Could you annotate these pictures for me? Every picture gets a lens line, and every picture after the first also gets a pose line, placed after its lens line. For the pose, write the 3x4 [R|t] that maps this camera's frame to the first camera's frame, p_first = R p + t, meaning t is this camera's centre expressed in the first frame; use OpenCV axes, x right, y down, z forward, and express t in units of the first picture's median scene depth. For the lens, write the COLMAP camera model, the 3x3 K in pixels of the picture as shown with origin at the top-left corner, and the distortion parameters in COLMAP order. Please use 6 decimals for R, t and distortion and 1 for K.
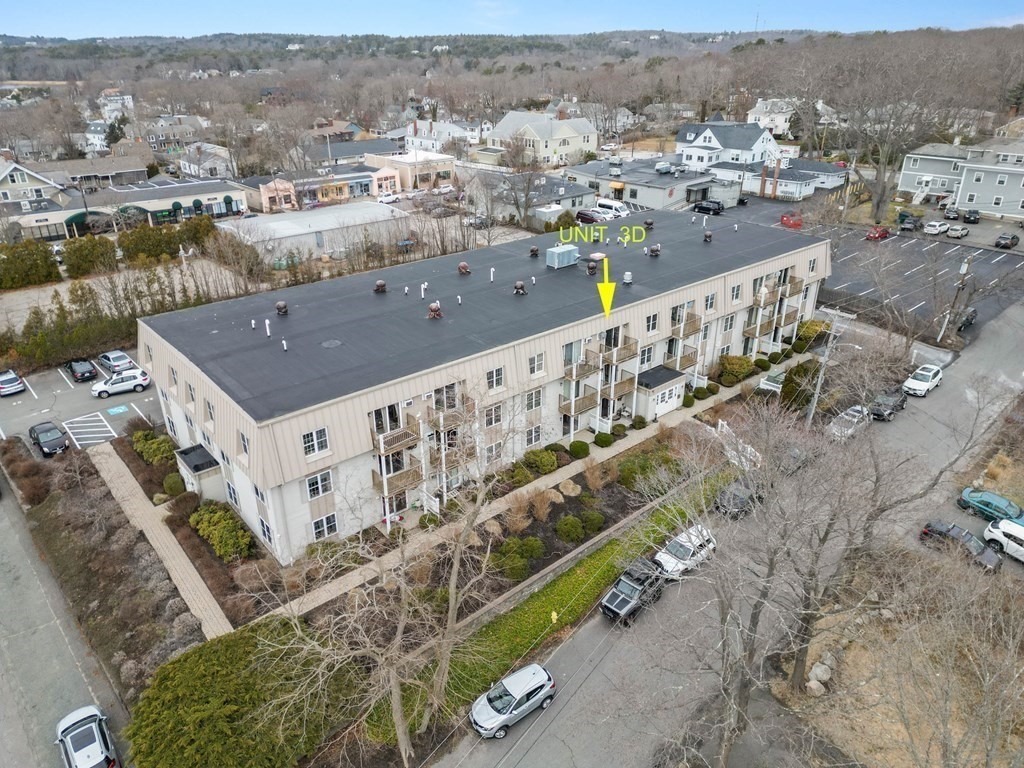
lens RADIAL K [[715.7, 0, 511.1], [0, 715.7, 385.4], [0, 0, 1]] dist [0.081382, -0.068232]
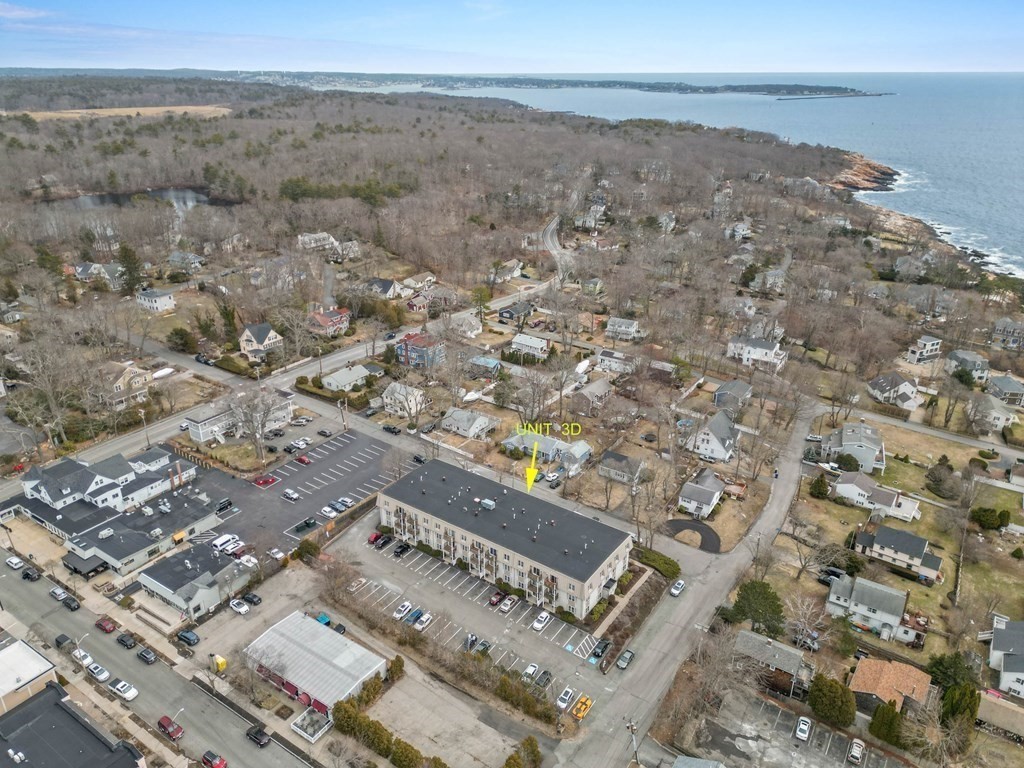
lens RADIAL K [[715.7, 0, 516.6], [0, 715.7, 375.3], [0, 0, 1]] dist [0.081382, -0.068232]
pose [[-0.254210, -0.375261, 0.891379, -2.538952], [0.401435, 0.797572, 0.450254, -2.031802], [-0.879902, 0.472290, -0.052108, 0.947216]]
